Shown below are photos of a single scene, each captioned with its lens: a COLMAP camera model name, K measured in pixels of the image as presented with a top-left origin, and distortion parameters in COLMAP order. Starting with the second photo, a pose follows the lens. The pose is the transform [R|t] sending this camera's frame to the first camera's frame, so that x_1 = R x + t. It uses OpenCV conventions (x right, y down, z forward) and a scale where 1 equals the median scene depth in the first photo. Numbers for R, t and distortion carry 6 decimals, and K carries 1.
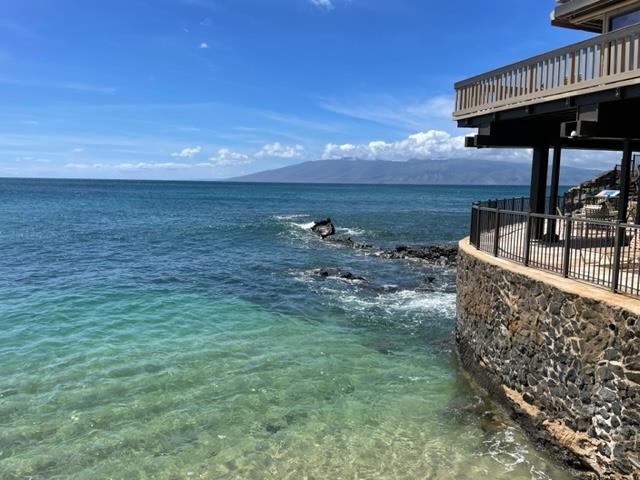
lens RADIAL K [[484.1, 0, 321.5], [0, 484.1, 244.0], [0, 0, 1]] dist [0.092311, -0.109447]
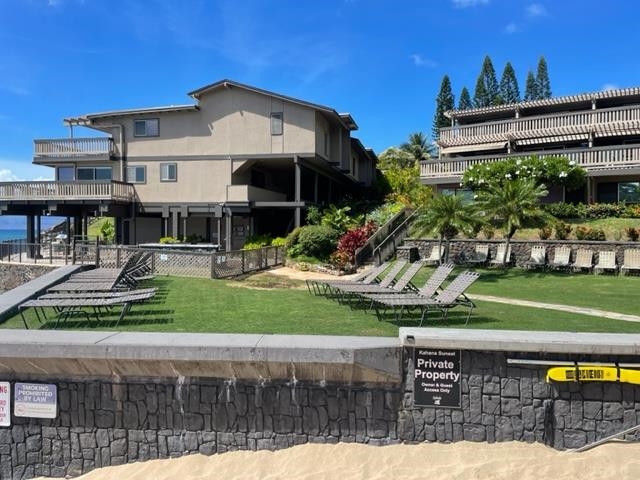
lens RADIAL K [[484.1, 0, 310.0], [0, 484.1, 235.2], [0, 0, 1]] dist [0.092311, -0.109447]
pose [[0.544345, -0.016988, 0.838690, -0.442893], [0.105912, 0.993186, -0.048624, 0.079135], [-0.832149, 0.115296, 0.542435, -0.748977]]
